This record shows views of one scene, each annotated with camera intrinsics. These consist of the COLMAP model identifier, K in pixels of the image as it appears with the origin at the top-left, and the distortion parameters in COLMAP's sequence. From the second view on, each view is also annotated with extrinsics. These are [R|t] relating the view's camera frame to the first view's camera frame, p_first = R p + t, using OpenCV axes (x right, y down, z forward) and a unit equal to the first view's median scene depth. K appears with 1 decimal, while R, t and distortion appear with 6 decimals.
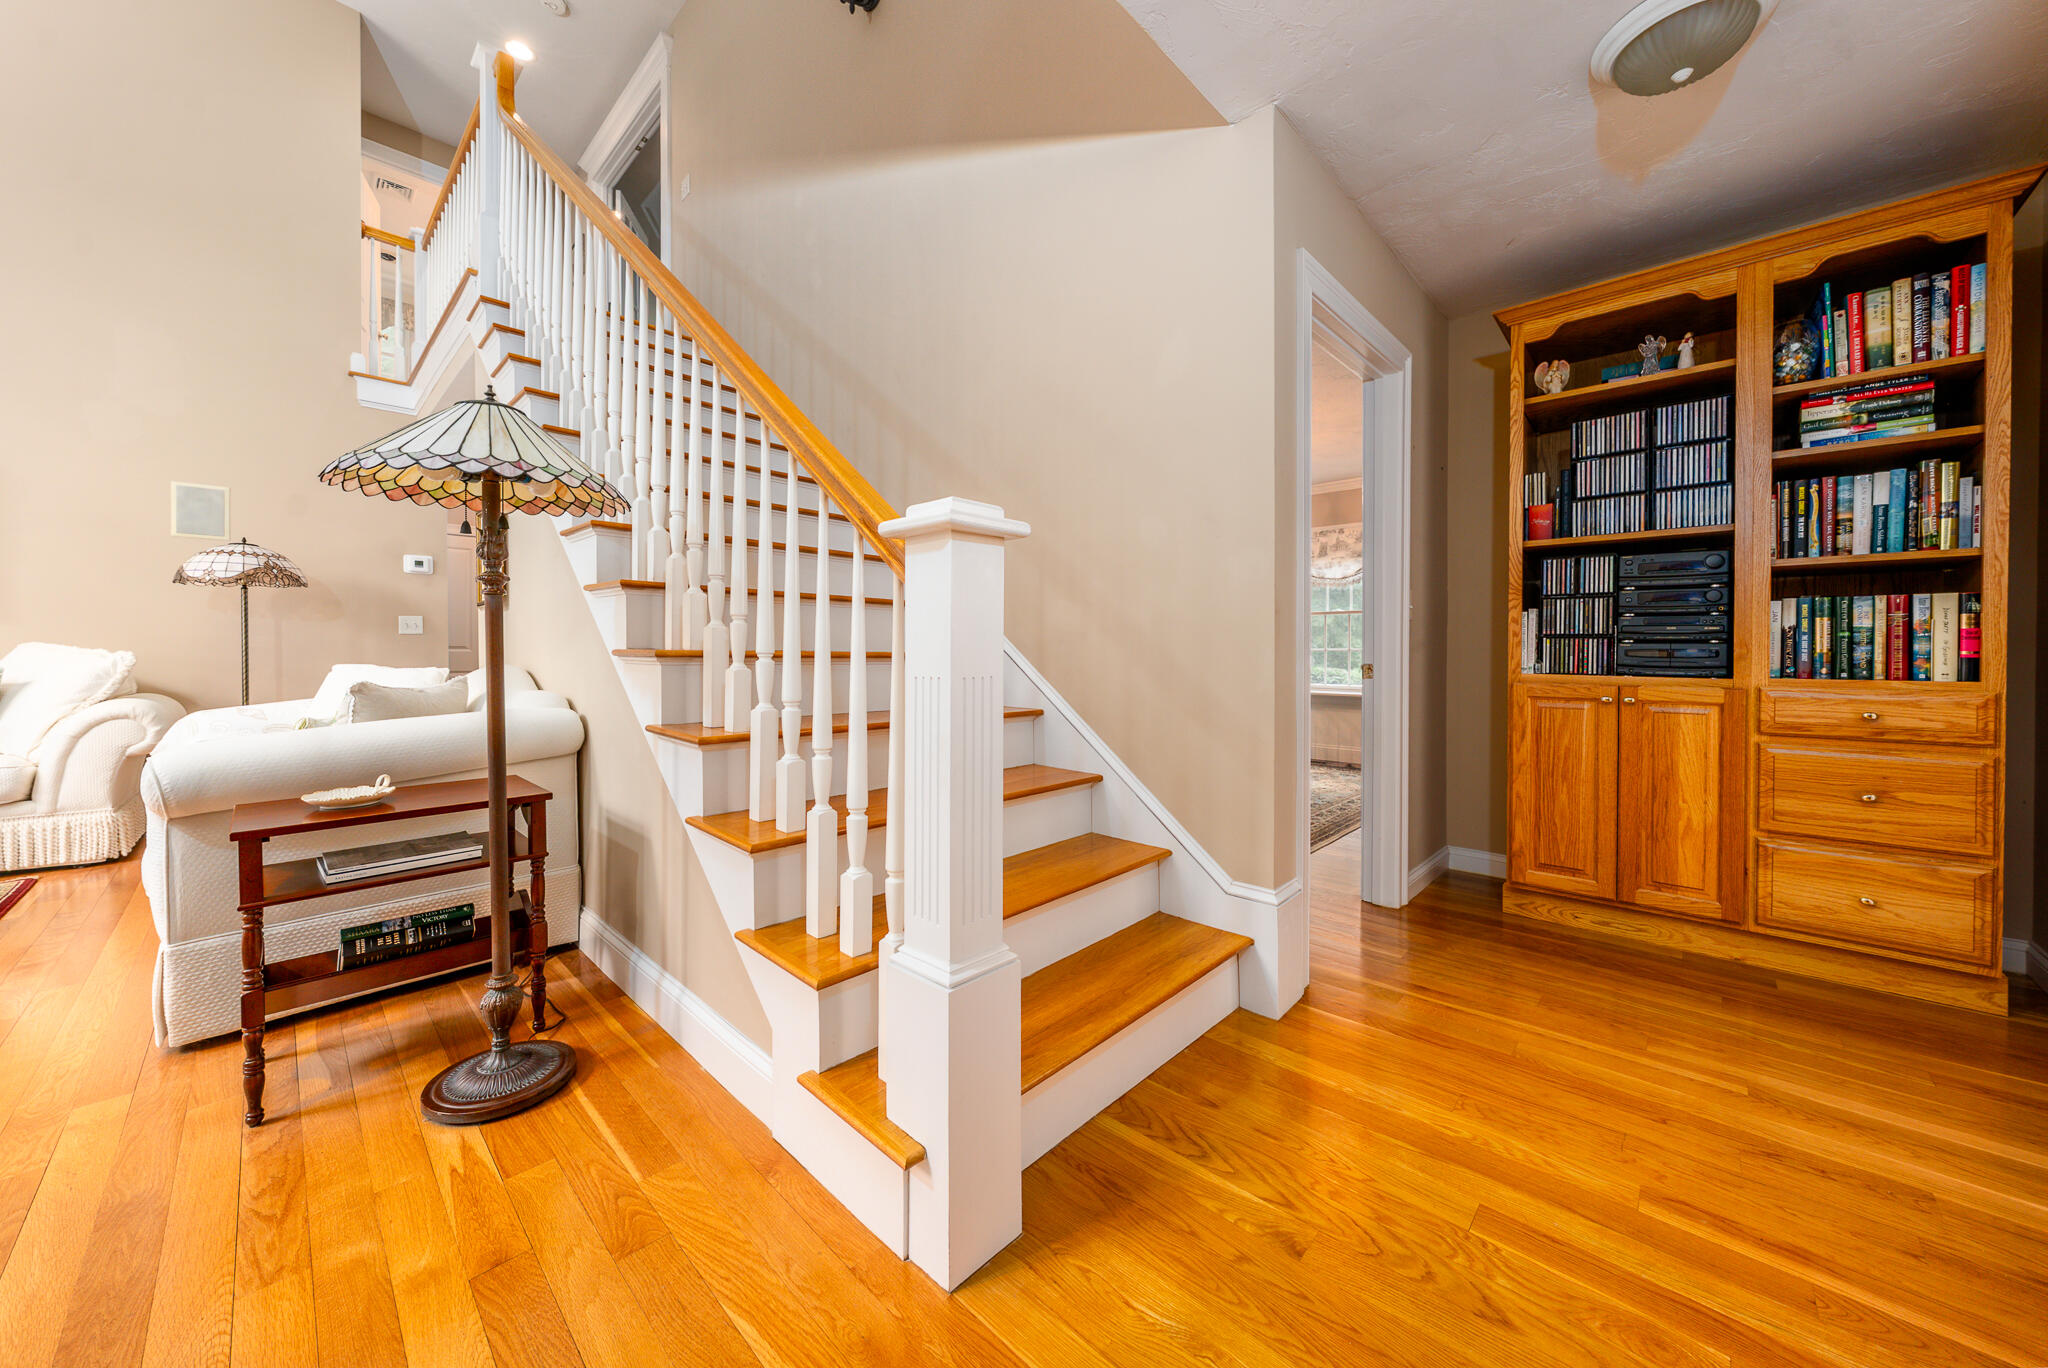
lens RADIAL K [[724.8, 0, 1025.0], [0, 724.8, 668.9], [0, 0, 1]] dist [-0.005972, 0.000274]
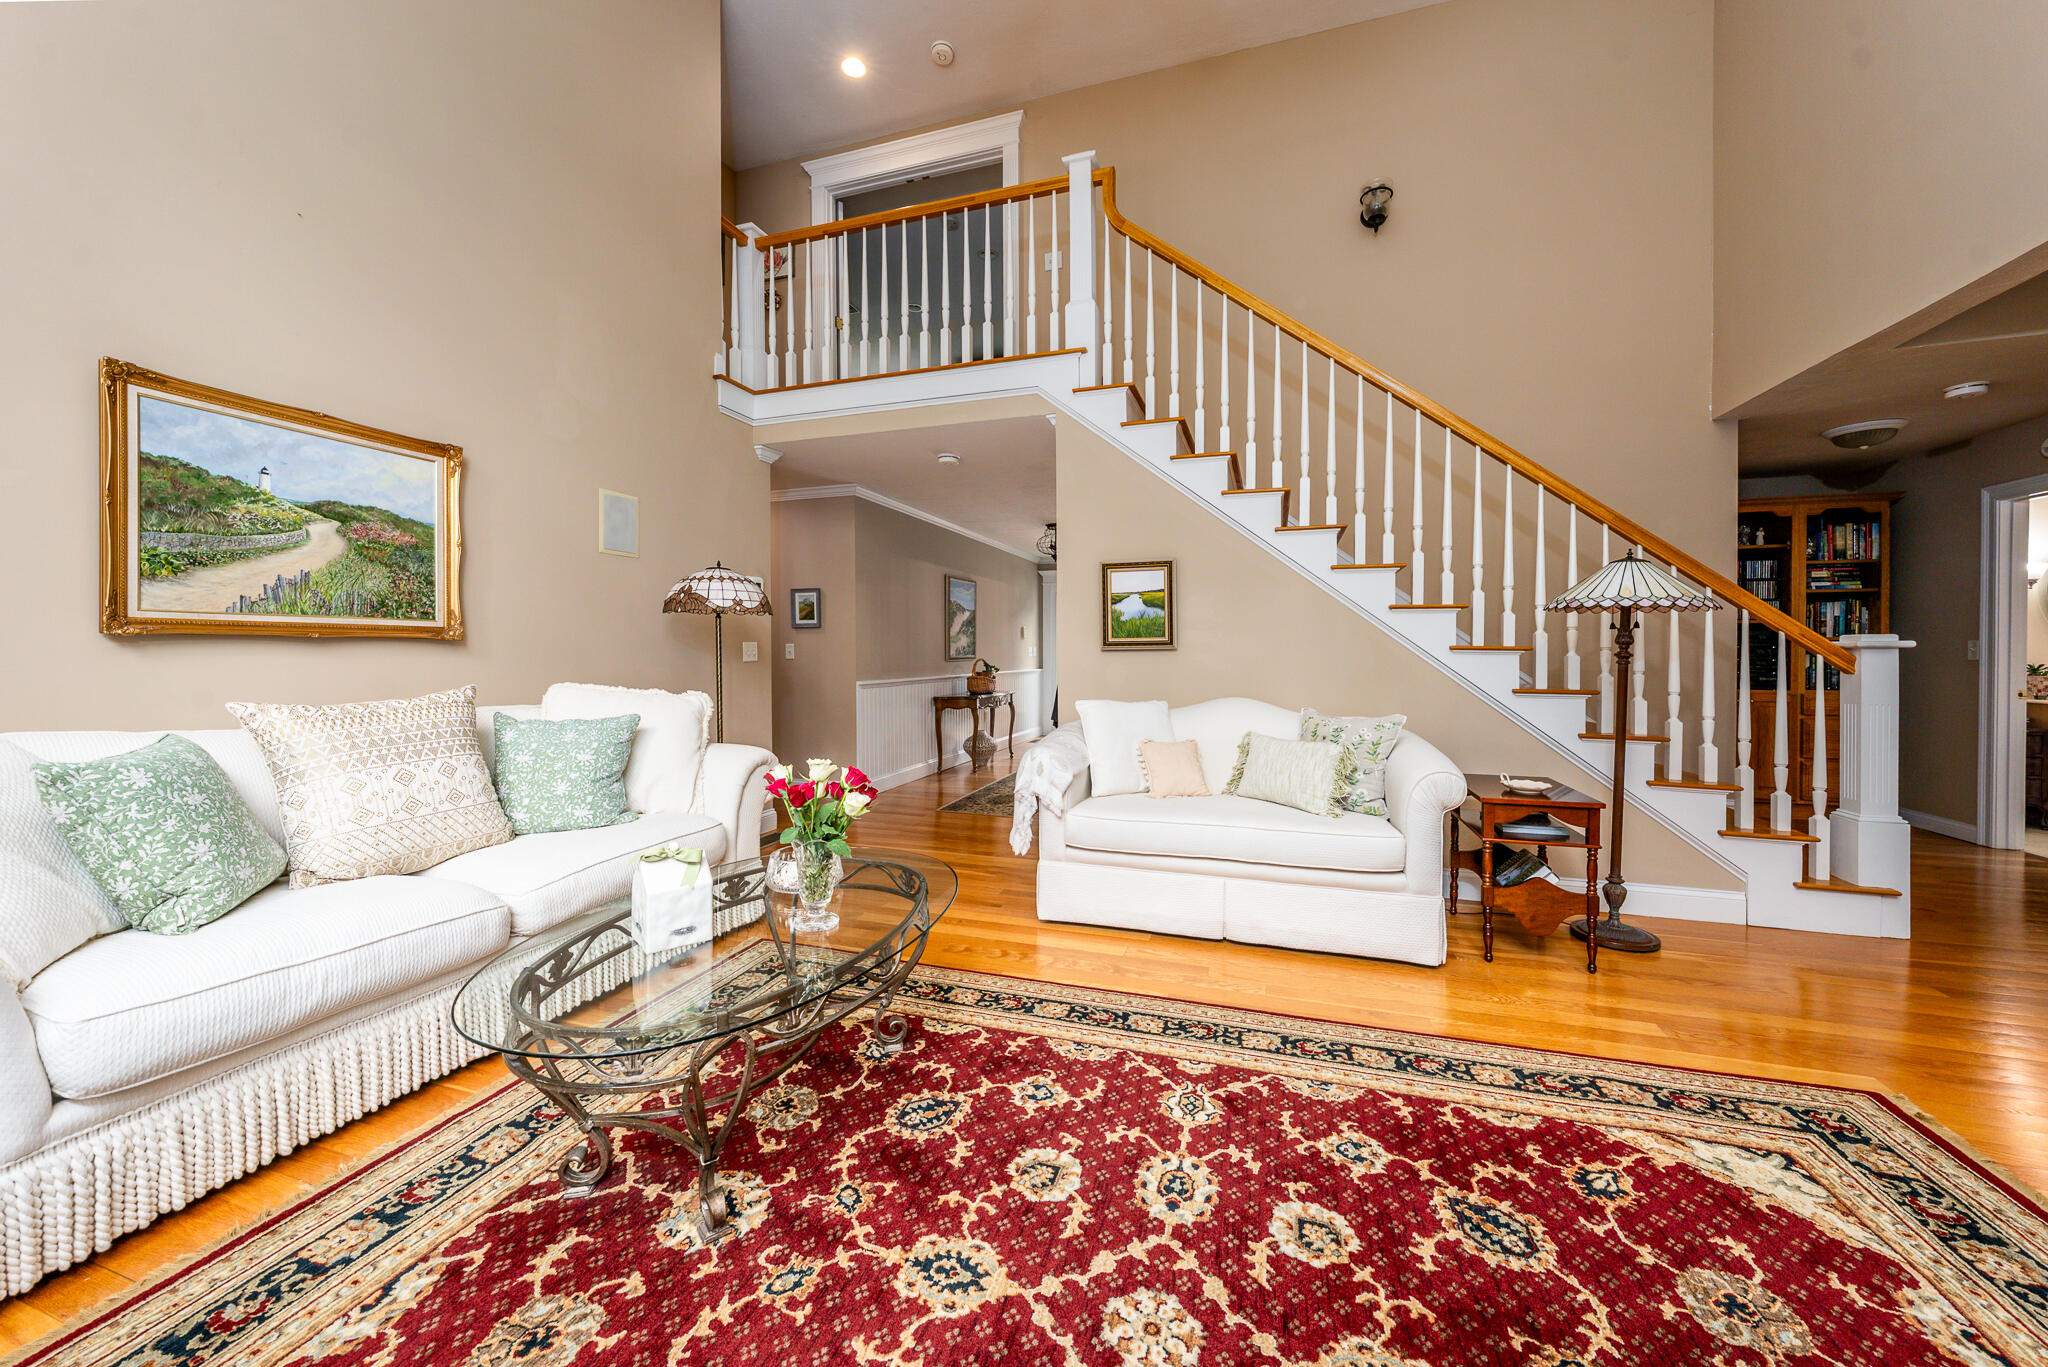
lens RADIAL K [[724.8, 0, 1024.3], [0, 724.8, 667.6], [0, 0, 1]] dist [-0.005972, 0.000274]
pose [[0.904594, -0.011810, 0.426111, -2.185262], [0.008620, 0.999919, 0.009415, -0.100698], [-0.426188, -0.004844, 0.904622, -0.002057]]
